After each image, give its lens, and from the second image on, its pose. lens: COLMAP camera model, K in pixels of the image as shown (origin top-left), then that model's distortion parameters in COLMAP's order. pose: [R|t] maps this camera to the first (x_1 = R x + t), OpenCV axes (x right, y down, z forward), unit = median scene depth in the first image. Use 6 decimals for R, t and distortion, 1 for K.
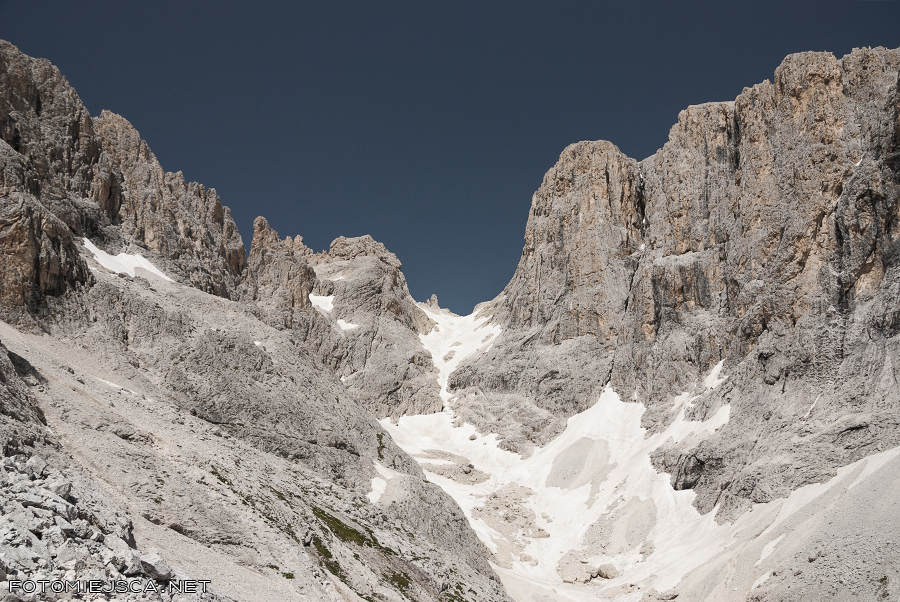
lens RADIAL K [[715.5, 0, 449.5], [0, 715.5, 300.4], [0, 0, 1]] dist [-0.096942, -0.003463]
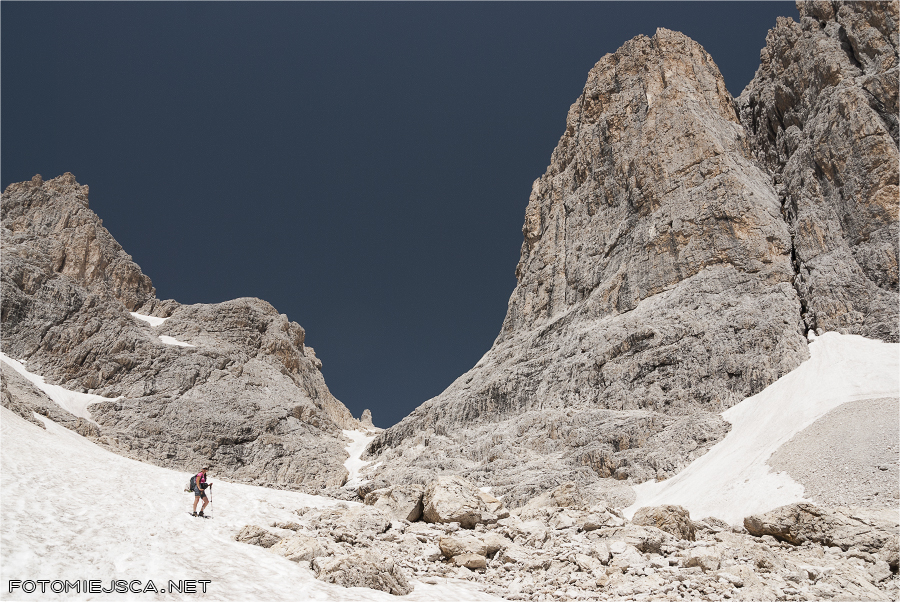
lens RADIAL K [[715.5, 0, 451.6], [0, 715.5, 301.8], [0, 0, 1]] dist [-0.096942, -0.003463]
pose [[0.996695, 0.056785, 0.058087, 0.022486], [-0.034698, 0.944167, -0.327634, 0.187878], [-0.073448, 0.324535, 0.943018, 0.582388]]
